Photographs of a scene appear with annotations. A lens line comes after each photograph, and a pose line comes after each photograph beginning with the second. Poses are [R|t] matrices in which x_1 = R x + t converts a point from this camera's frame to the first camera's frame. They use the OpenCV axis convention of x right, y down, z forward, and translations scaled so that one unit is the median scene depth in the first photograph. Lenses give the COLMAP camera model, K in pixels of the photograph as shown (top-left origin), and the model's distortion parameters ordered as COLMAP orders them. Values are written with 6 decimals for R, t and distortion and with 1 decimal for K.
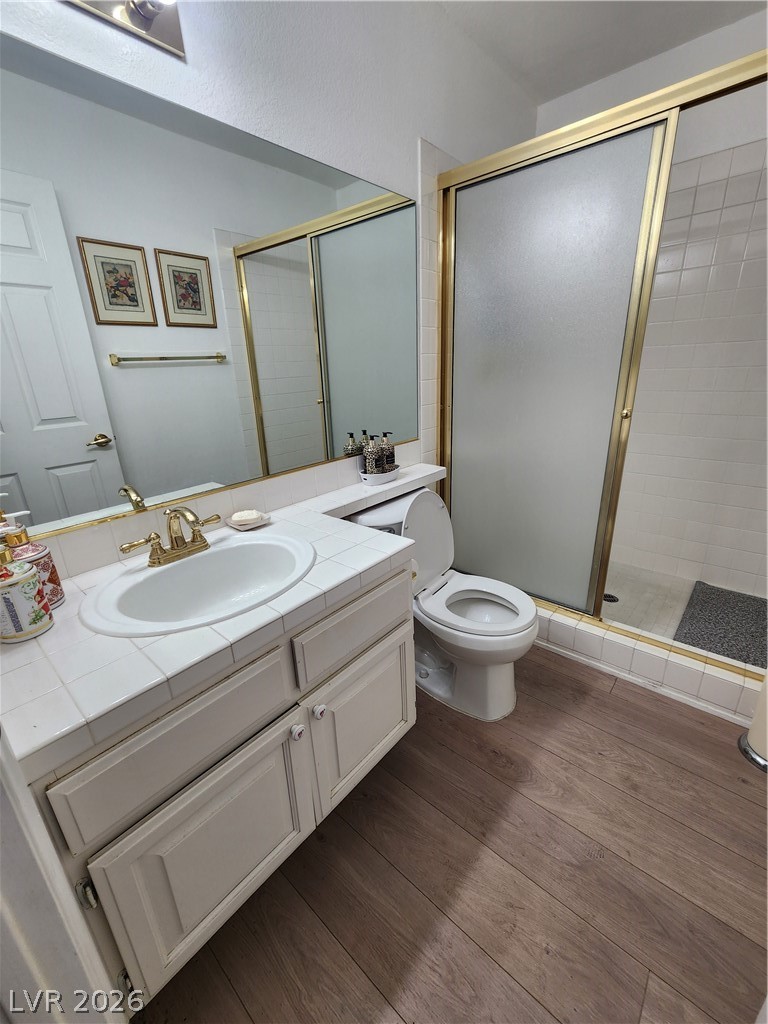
lens RADIAL K [[424.2, 0, 384.3], [0, 424.2, 510.7], [0, 0, 1]] dist [0.001658, -0.000035]
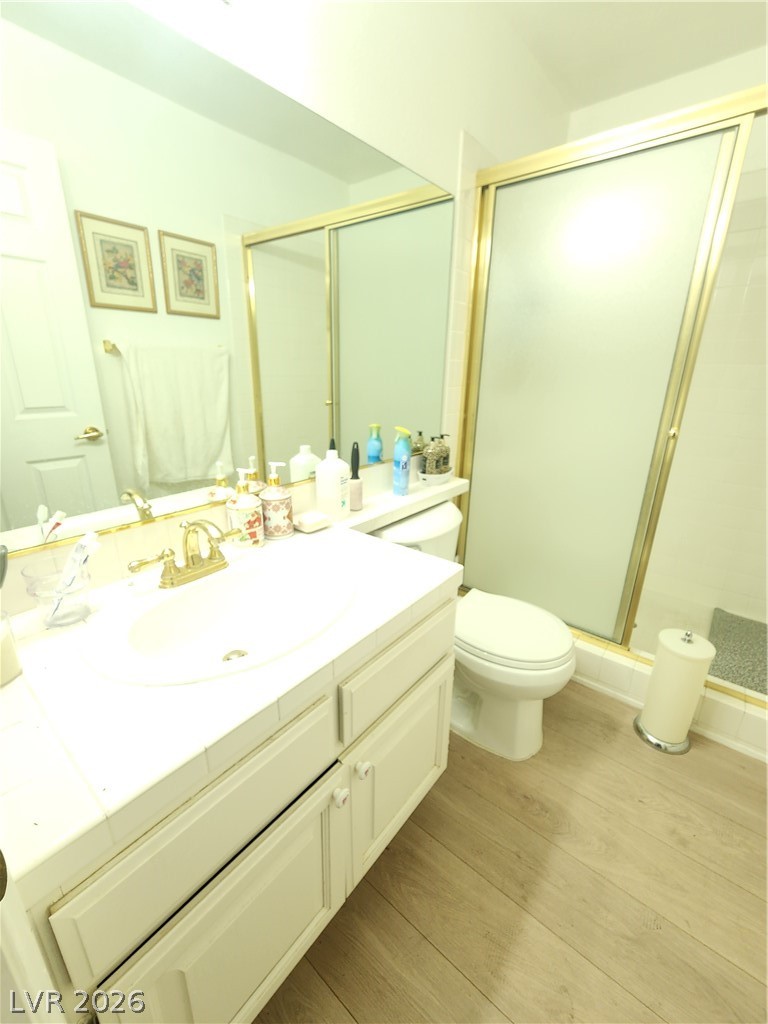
lens RADIAL K [[424.2, 0, 380.0], [0, 424.2, 507.4], [0, 0, 1]] dist [0.001658, -0.000035]
pose [[0.998160, 0.040365, 0.045241, -0.118550], [-0.039680, 0.999085, -0.015936, -0.025802], [-0.045843, 0.014111, 0.998849, 0.094209]]
